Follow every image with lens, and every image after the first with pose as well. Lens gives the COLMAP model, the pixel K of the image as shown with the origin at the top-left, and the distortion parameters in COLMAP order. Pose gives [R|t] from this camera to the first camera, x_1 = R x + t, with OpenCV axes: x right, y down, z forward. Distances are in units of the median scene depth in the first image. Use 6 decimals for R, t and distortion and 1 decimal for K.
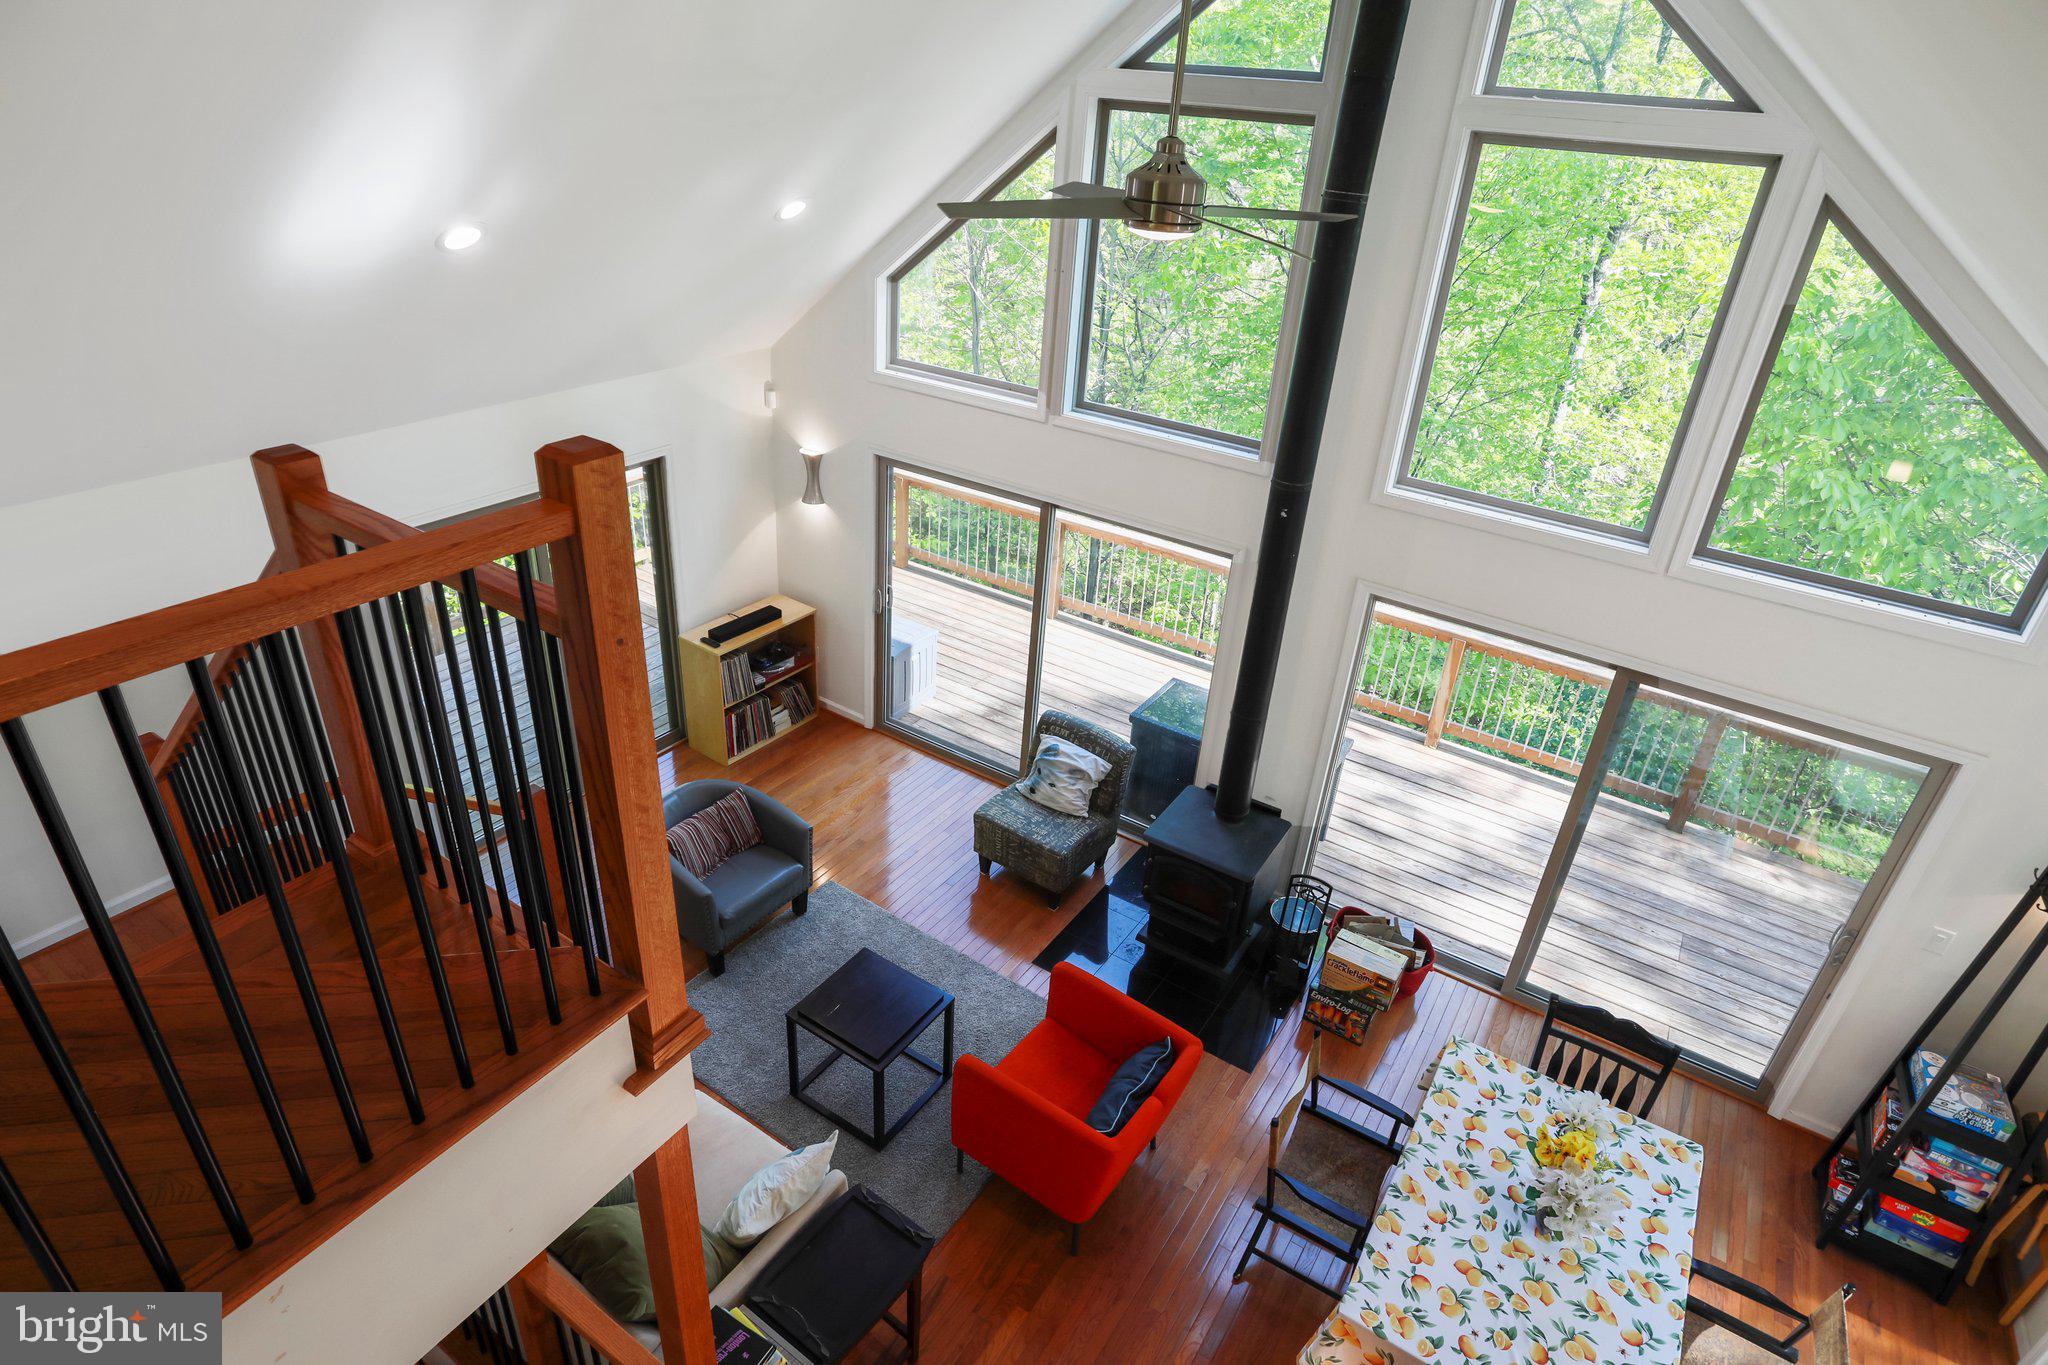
lens RADIAL K [[1077.5, 0, 1027.6], [0, 1077.5, 659.6], [0, 0, 1]] dist [-0.050345, 0.024966]
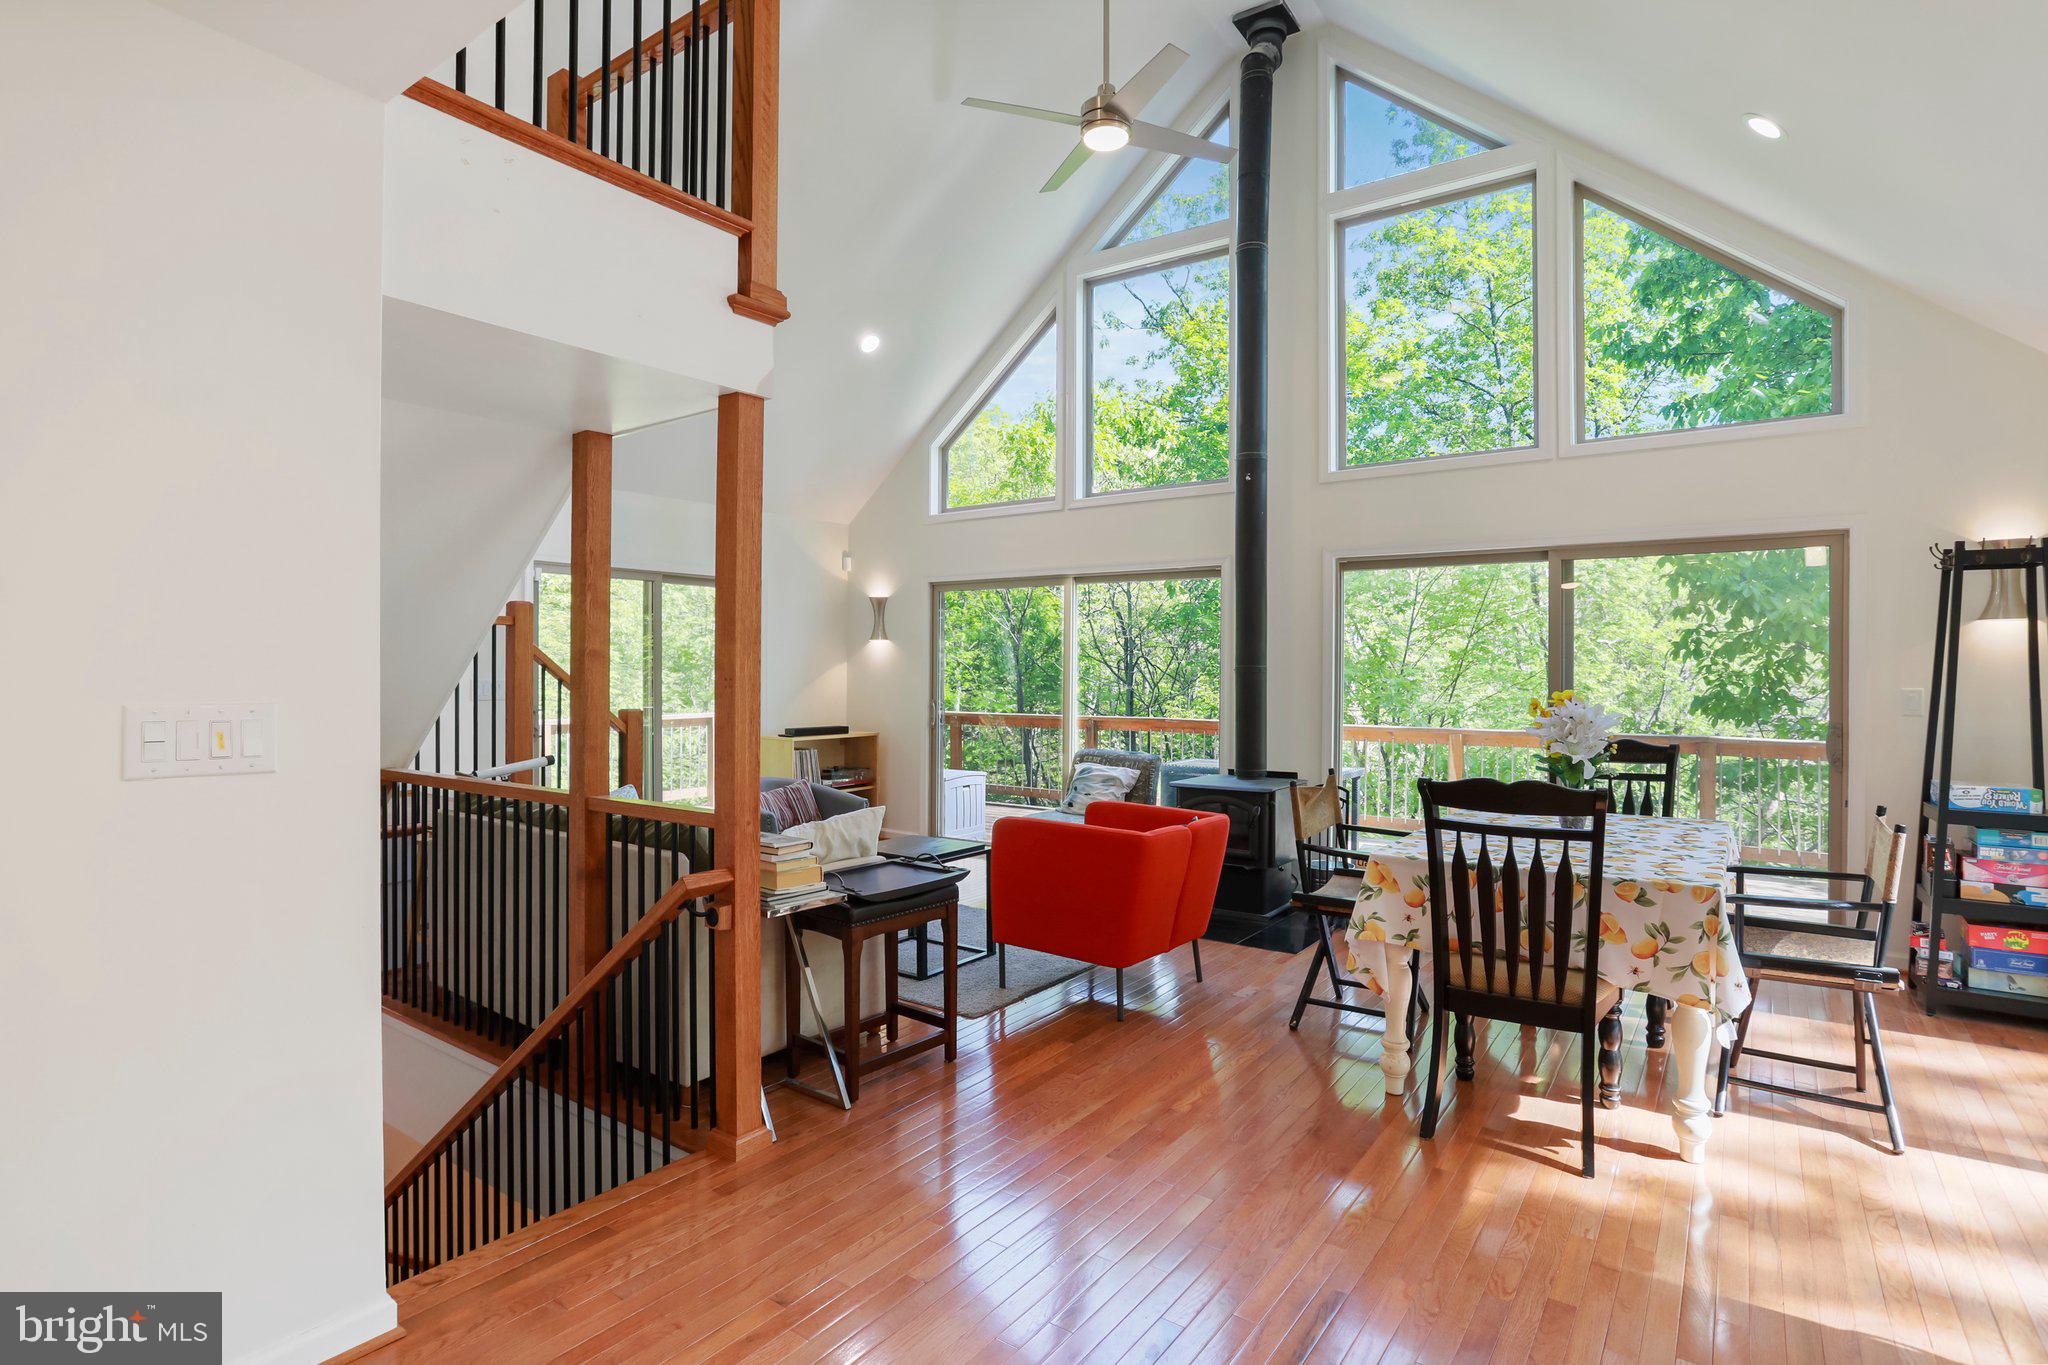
lens RADIAL K [[1016.5, 0, 1022.2], [0, 1016.5, 674.3], [0, 0, 1]] dist [-0.062375, 0.028650]
pose [[0.996986, -0.062569, -0.045879, 0.013047], [0.034207, 0.885225, -0.463904, 0.547232], [0.069639, 0.460936, 0.884697, 0.035062]]
